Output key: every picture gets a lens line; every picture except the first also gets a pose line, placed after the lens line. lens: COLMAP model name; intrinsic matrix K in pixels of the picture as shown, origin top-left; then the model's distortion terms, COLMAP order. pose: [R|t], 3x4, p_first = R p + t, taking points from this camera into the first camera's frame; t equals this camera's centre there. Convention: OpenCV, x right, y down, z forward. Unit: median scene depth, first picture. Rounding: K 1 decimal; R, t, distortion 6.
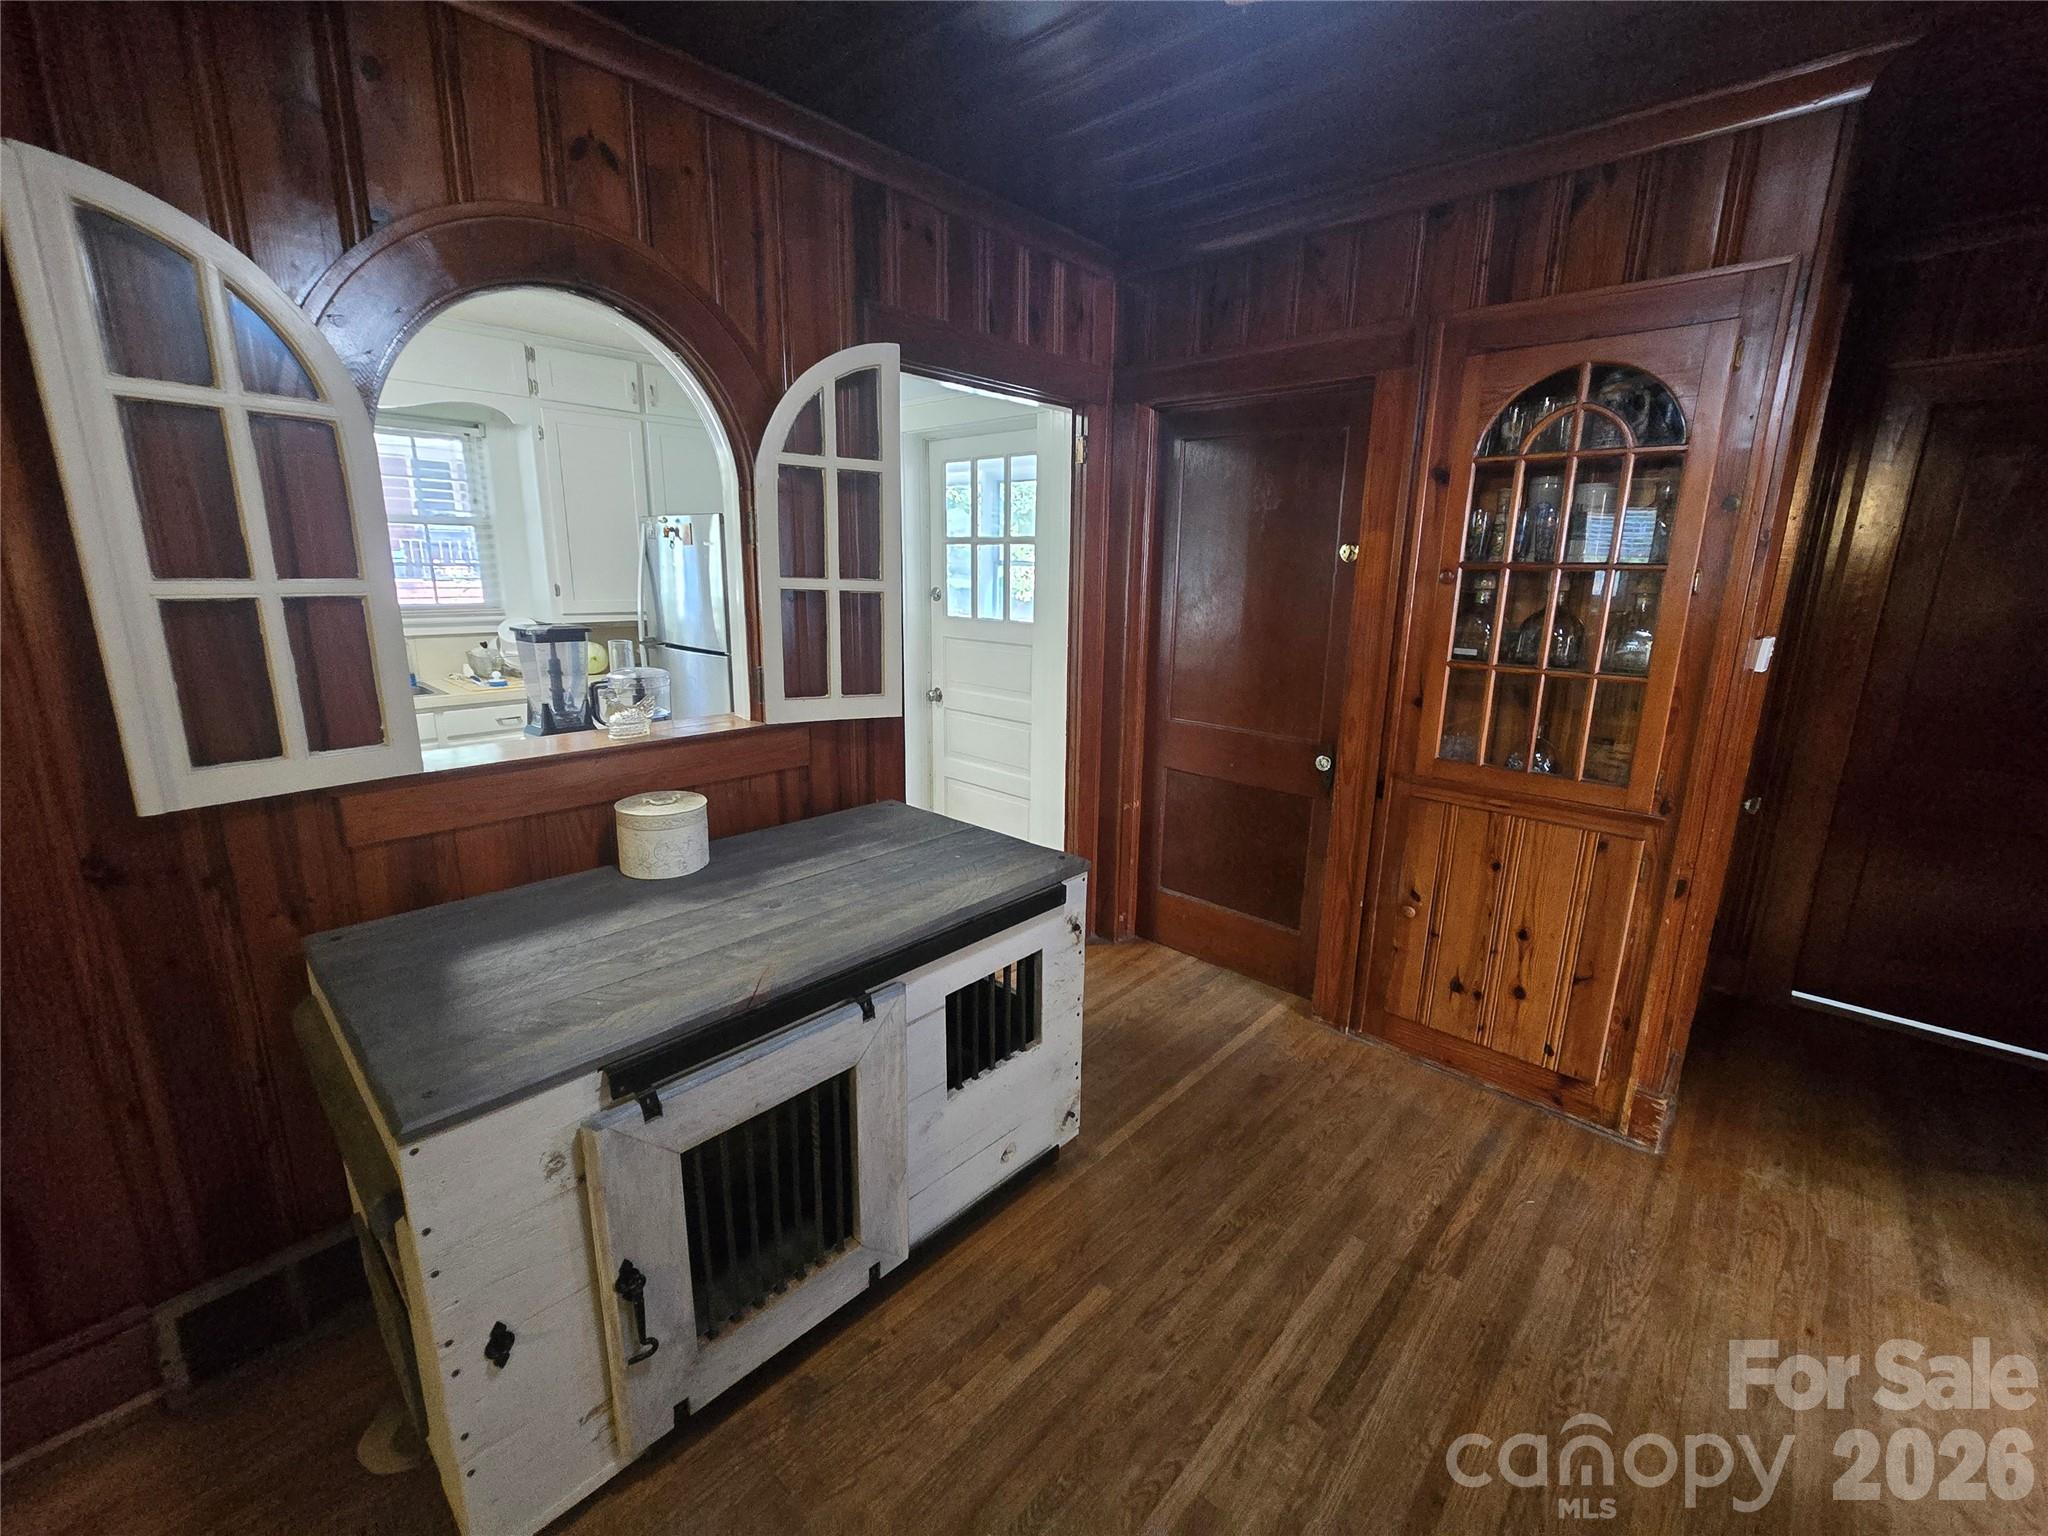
lens RADIAL K [[845.7, 0, 1020.3], [0, 845.7, 757.9], [0, 0, 1]] dist [-0.003491, -0.000621]
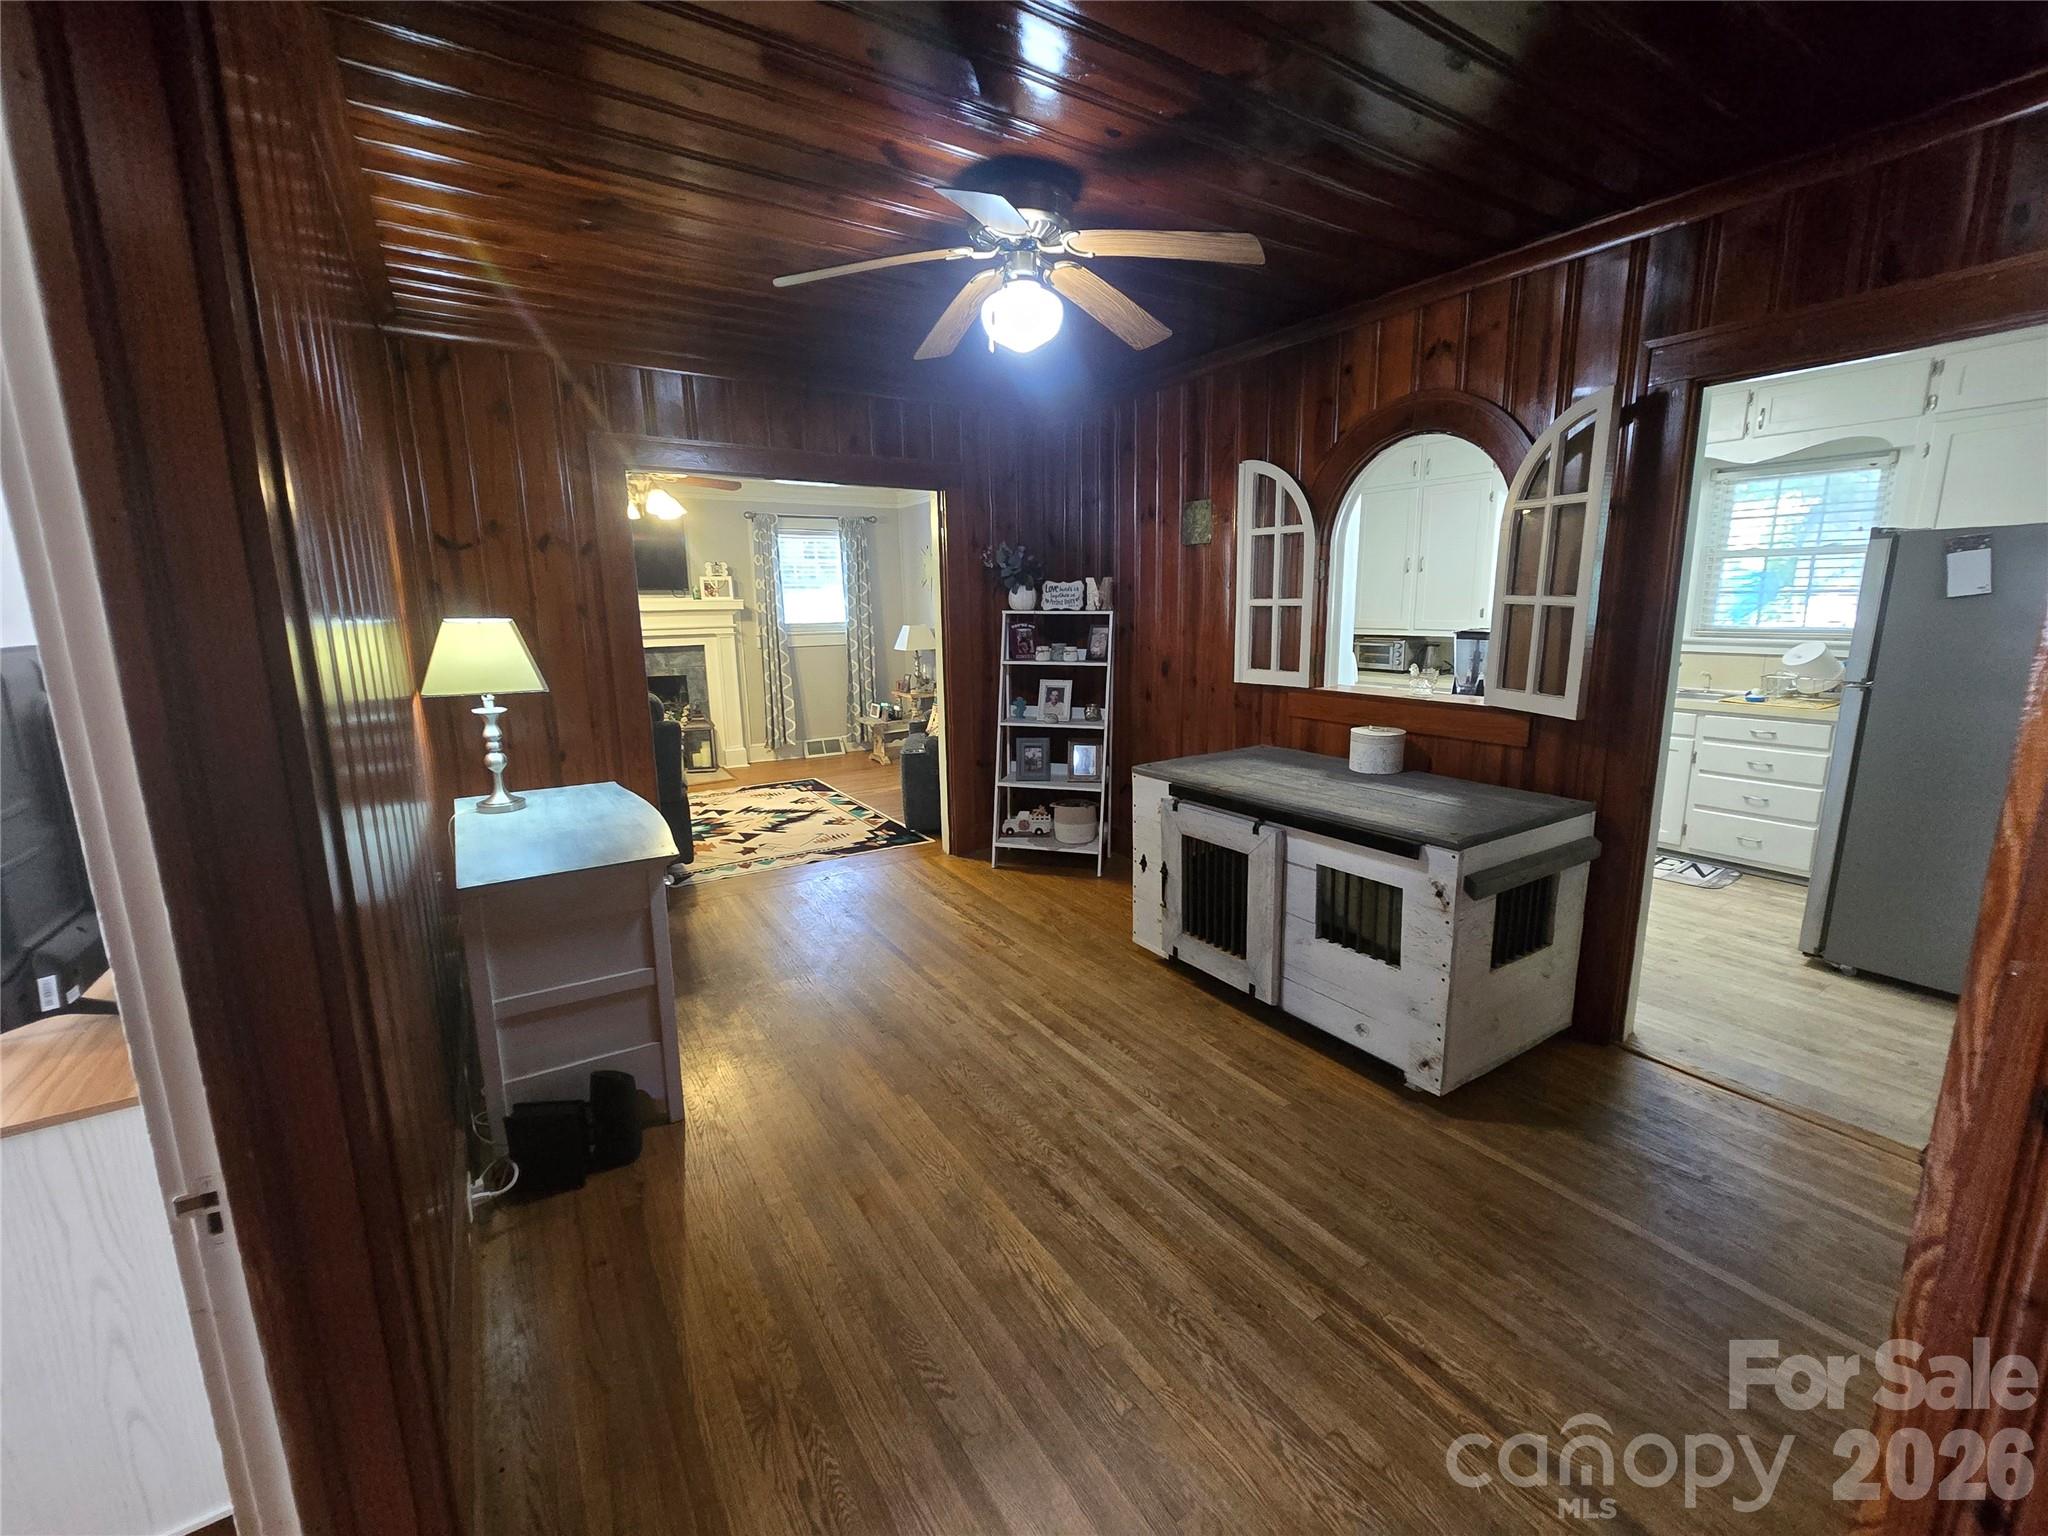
lens RADIAL K [[845.7, 0, 1030.7], [0, 845.7, 770.2], [0, 0, 1]] dist [-0.003491, -0.000621]
pose [[-0.249708, 0.174172, -0.952528, 1.435389], [-0.204154, 0.952109, 0.227615, -0.121361], [0.946555, 0.251300, -0.202191, 0.752460]]
